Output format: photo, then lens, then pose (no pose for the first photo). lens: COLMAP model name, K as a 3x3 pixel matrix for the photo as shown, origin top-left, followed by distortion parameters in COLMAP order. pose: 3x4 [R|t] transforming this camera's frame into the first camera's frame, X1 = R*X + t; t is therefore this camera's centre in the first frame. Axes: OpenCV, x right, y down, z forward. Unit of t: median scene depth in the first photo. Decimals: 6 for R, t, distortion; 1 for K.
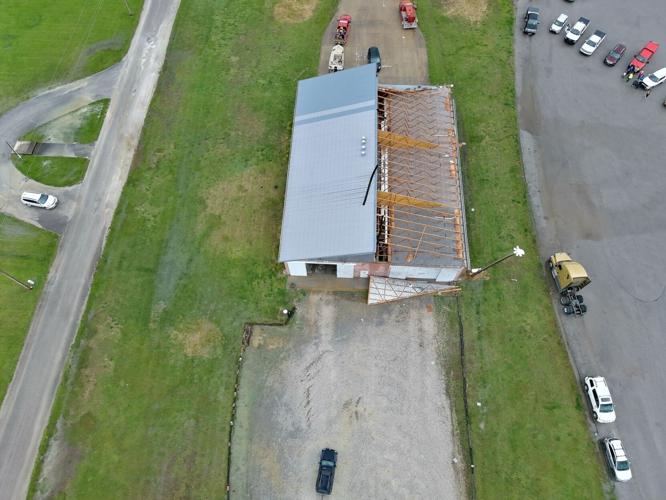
lens RADIAL K [[471.9, 0, 333.0], [0, 471.9, 250.0], [0, 0, 1]] dist [-0.004814, -0.001605]
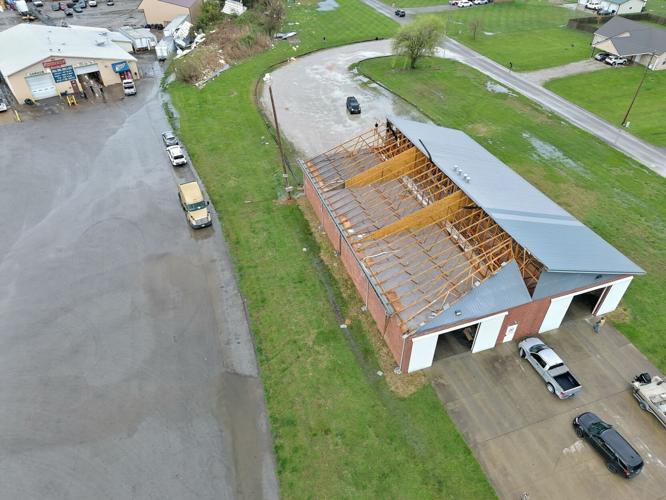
lens RADIAL K [[471.9, 0, 333.0], [0, 471.9, 250.0], [0, 0, 1]] dist [-0.004814, -0.001605]
pose [[-0.929730, 0.242417, -0.277192, 0.468100], [-0.319461, -0.156570, 0.934575, -0.828806], [0.183156, 0.957455, 0.223011, 0.828922]]
